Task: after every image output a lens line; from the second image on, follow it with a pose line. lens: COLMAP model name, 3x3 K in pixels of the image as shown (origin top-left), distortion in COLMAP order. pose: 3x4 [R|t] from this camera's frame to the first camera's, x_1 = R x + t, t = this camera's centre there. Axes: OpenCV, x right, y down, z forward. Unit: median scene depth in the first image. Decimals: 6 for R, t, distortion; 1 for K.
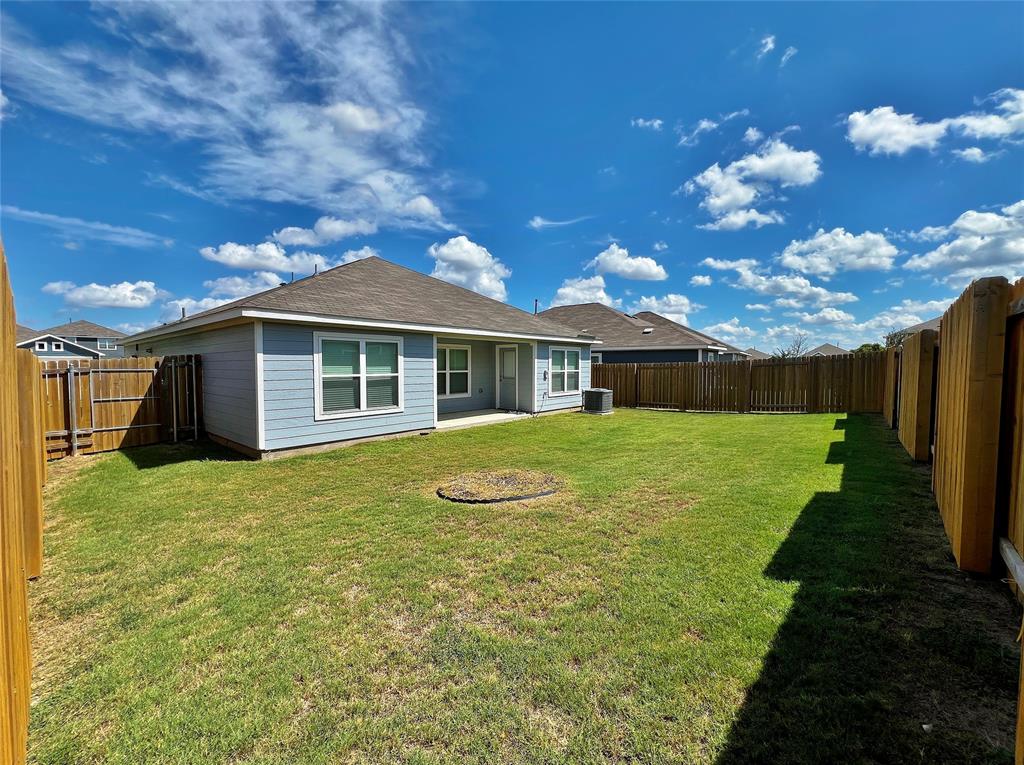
lens RADIAL K [[412.8, 0, 509.9], [0, 412.8, 383.4], [0, 0, 1]] dist [-0.003804, 0.001163]
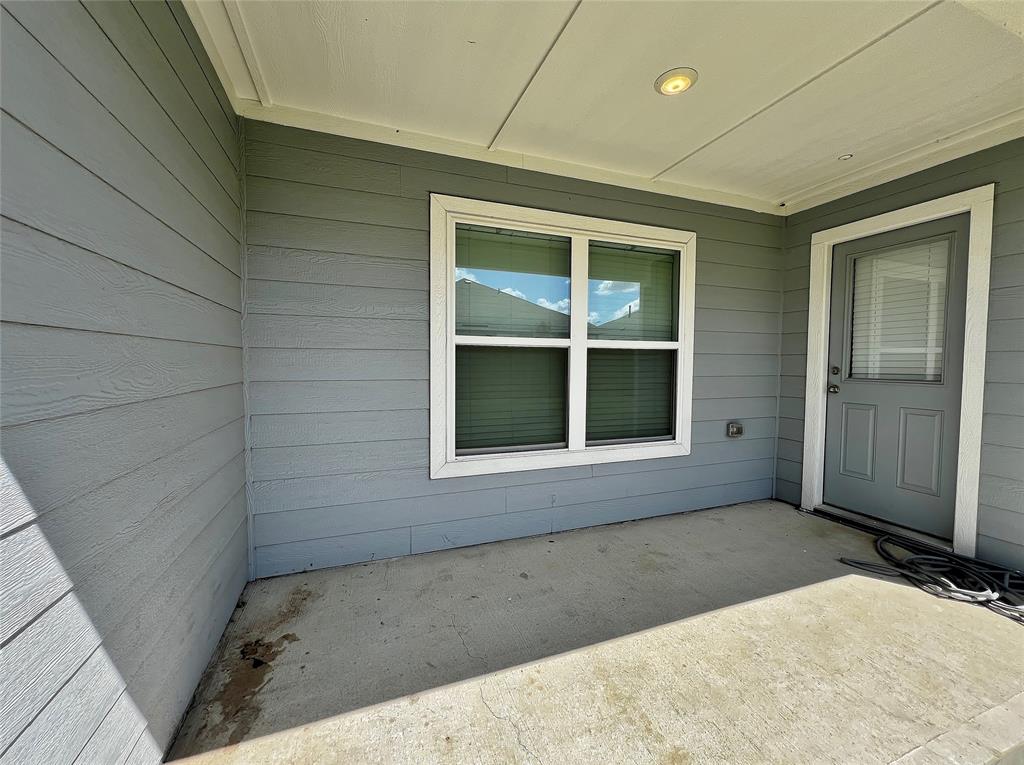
lens RADIAL K [[412.8, 0, 510.6], [0, 412.8, 382.7], [0, 0, 1]] dist [-0.003804, 0.001163]
pose [[0.870232, 0.027294, -0.491886, -0.069588], [-0.025580, 0.999621, 0.010212, -0.008428], [0.491978, 0.003696, 0.870600, 0.754505]]
